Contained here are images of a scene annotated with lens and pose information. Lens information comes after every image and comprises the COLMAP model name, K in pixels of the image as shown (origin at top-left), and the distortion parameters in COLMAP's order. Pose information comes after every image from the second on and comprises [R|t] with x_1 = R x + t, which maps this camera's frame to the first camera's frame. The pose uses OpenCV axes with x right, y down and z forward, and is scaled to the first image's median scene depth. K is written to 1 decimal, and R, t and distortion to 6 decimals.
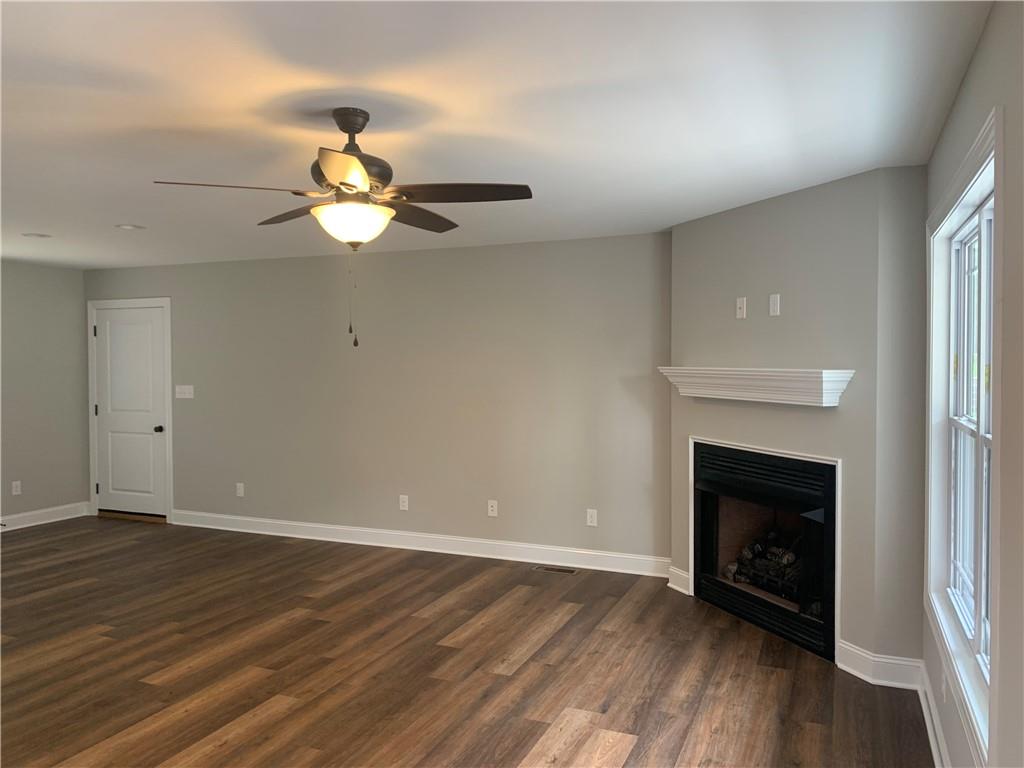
lens RADIAL K [[786.8, 0, 513.0], [0, 786.8, 387.1], [0, 0, 1]] dist [0.039924, -0.048849]
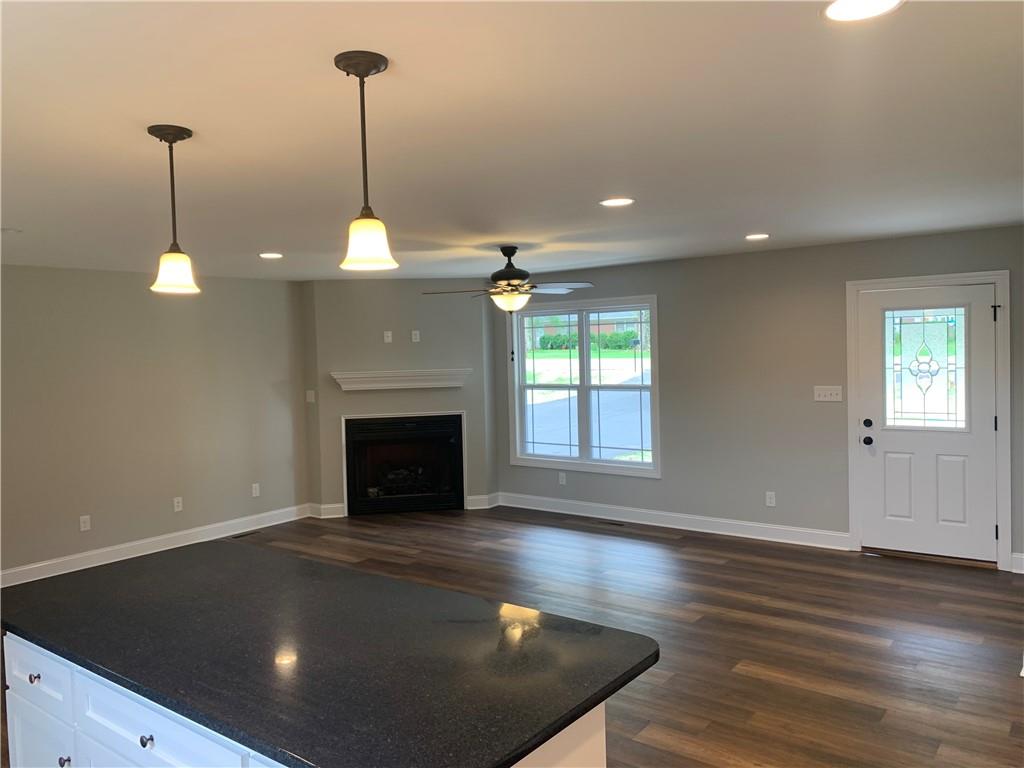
lens RADIAL K [[786.8, 0, 514.8], [0, 786.8, 381.4], [0, 0, 1]] dist [0.039924, -0.048849]
pose [[0.231544, -0.047098, 0.971684, -1.240104], [0.064664, 0.997364, 0.032934, -0.037174], [-0.970673, 0.055207, 0.233979, 0.292162]]
